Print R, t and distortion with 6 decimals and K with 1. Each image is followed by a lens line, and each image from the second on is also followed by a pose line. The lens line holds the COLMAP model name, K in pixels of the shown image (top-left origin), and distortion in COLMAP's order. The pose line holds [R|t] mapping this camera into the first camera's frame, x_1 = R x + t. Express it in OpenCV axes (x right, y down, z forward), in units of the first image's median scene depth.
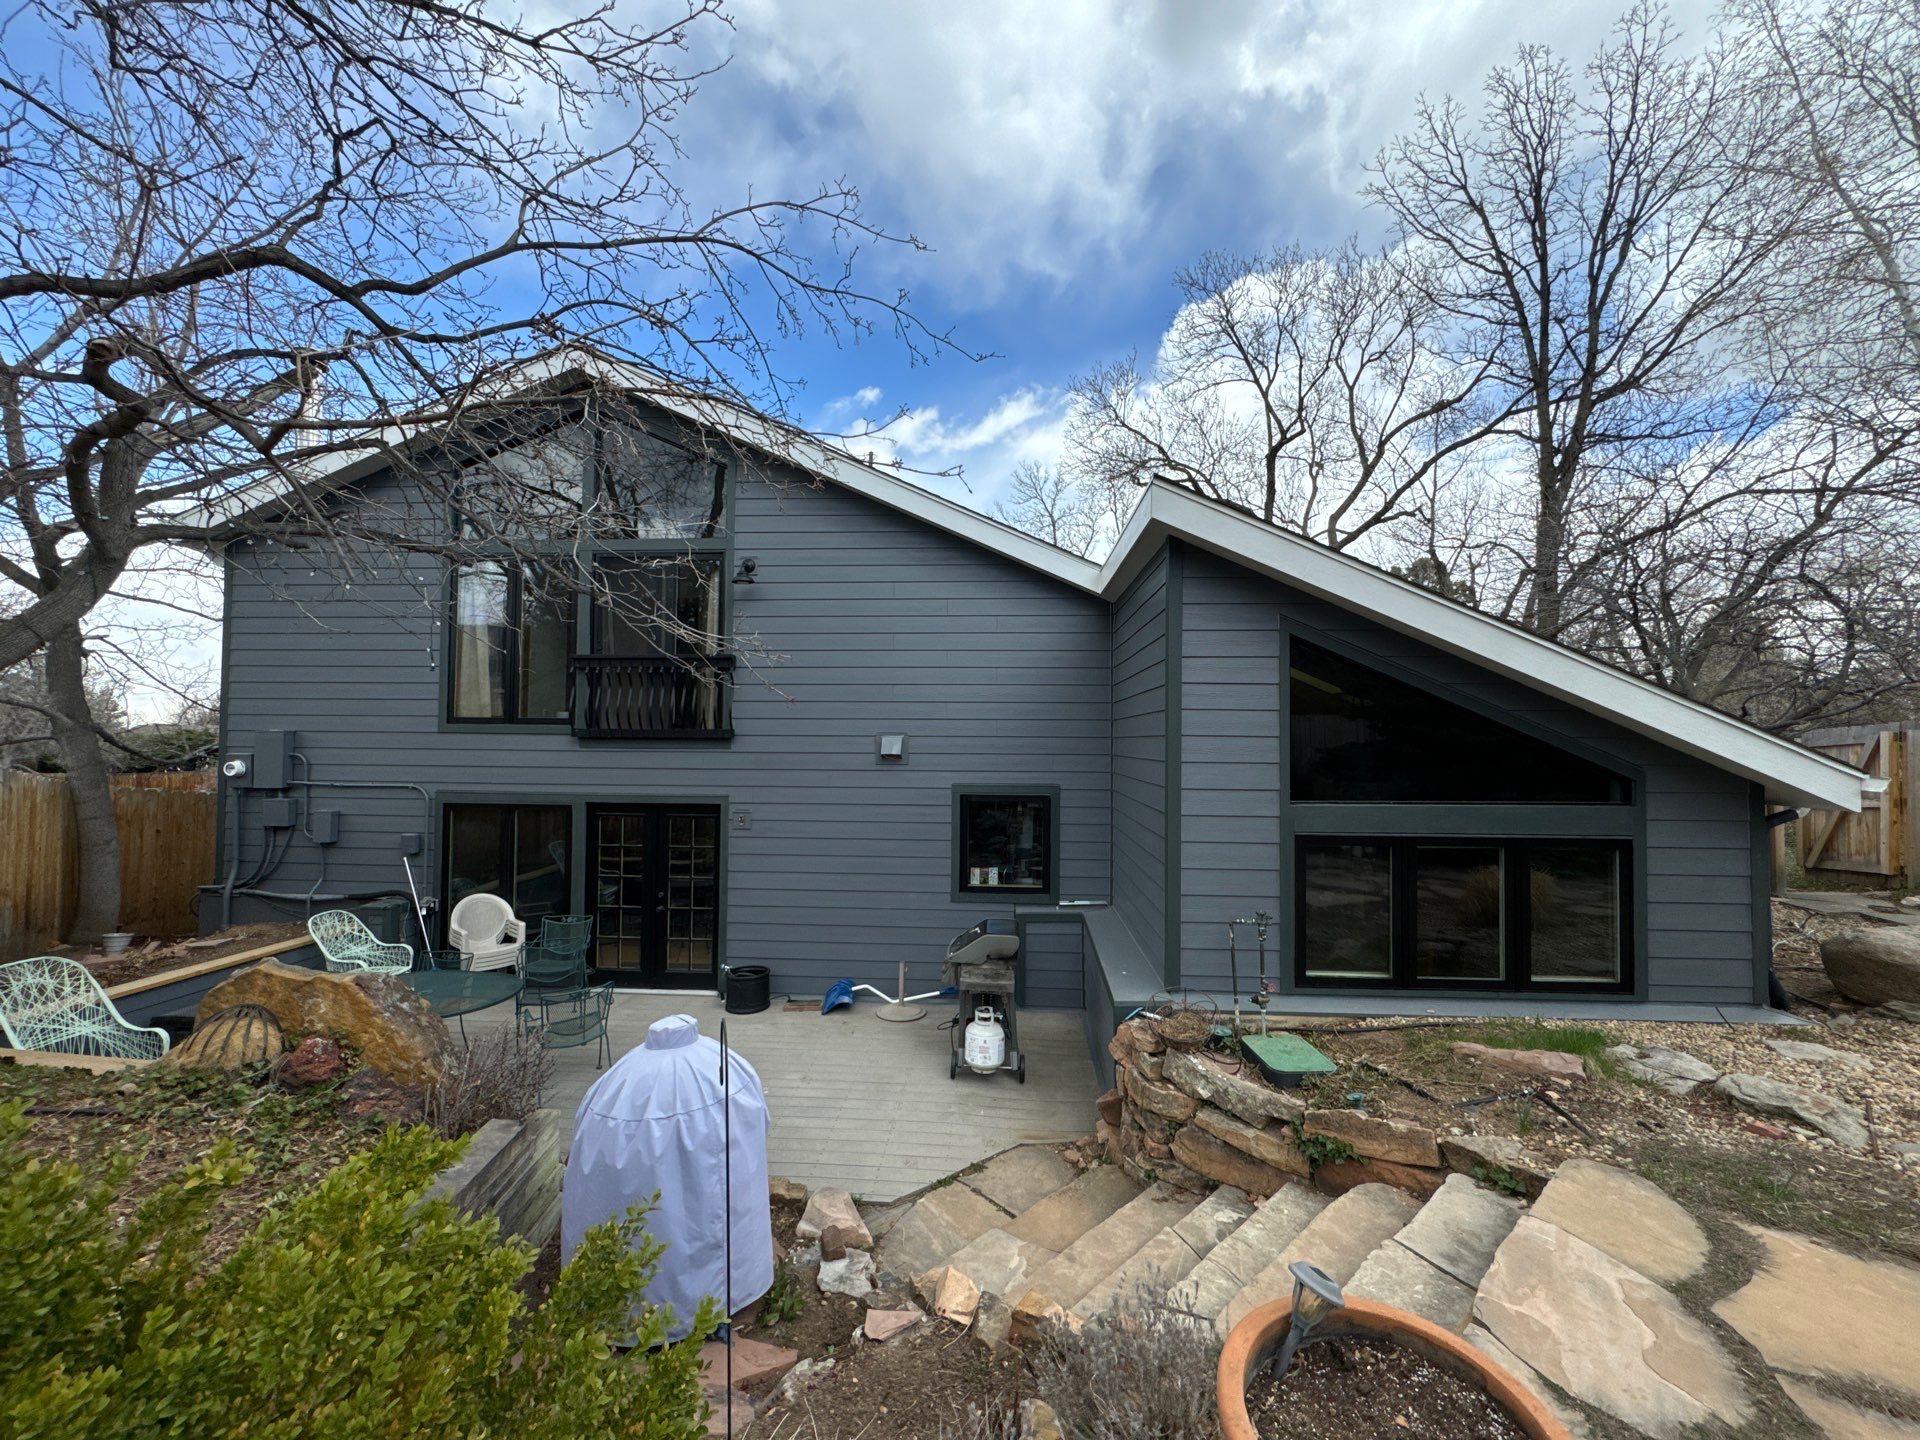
lens RADIAL K [[767.8, 0, 960.0], [0, 767.8, 720.0], [0, 0, 1]] dist [-0.001181, -0.000056]
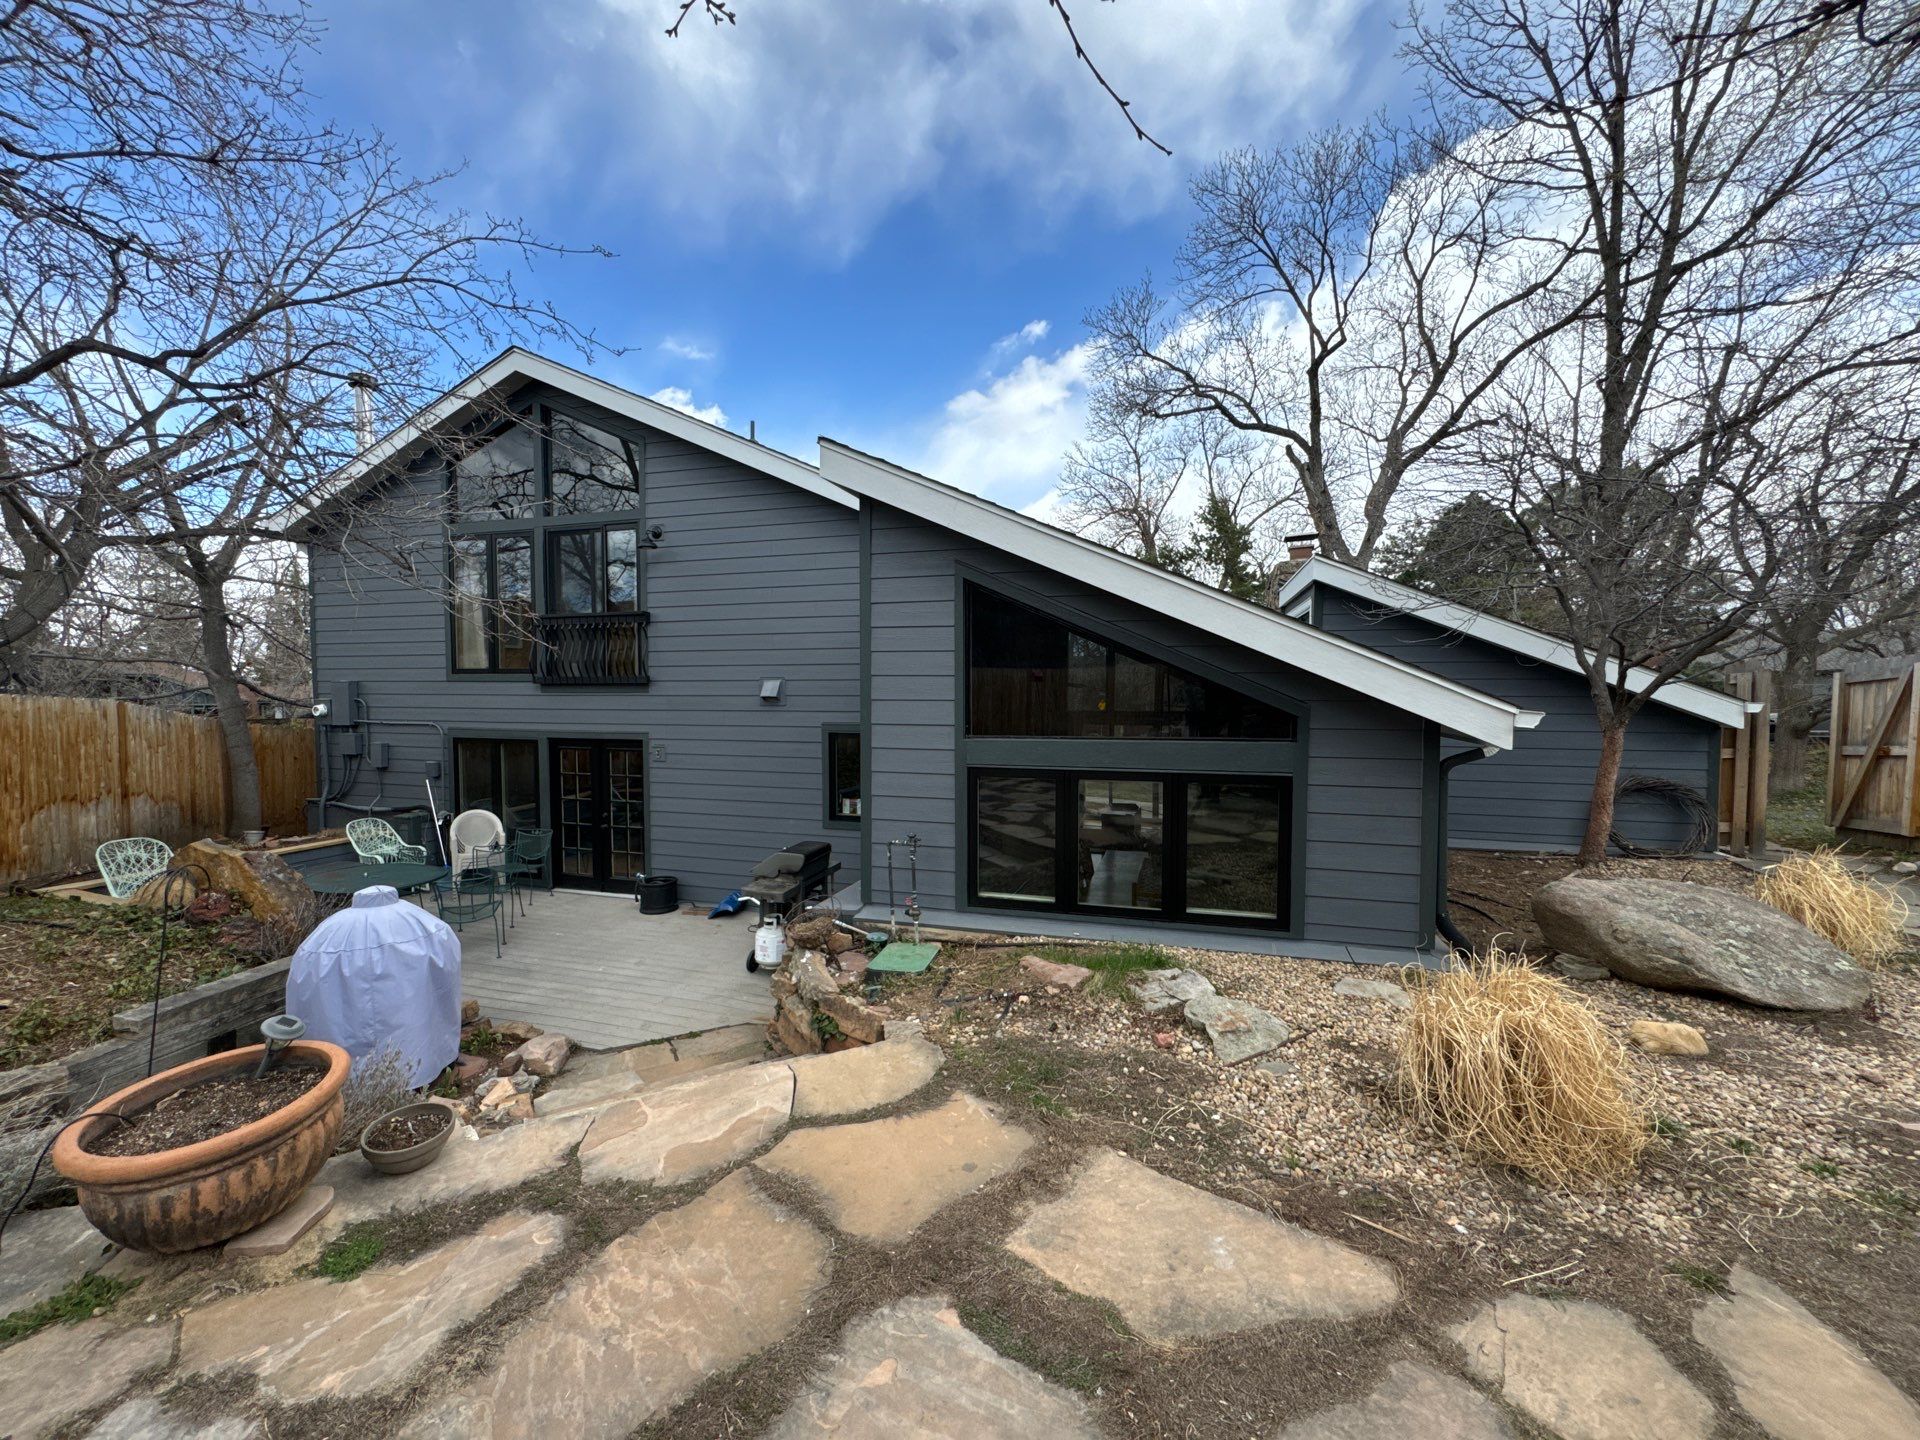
lens RADIAL K [[767.8, 0, 960.0], [0, 767.8, 720.0], [0, 0, 1]] dist [-0.001181, -0.000056]
pose [[0.973606, 0.001747, -0.228227, 0.641403], [0.013840, 0.997678, 0.066679, 0.011457], [0.227814, -0.068078, 0.971322, -0.041469]]
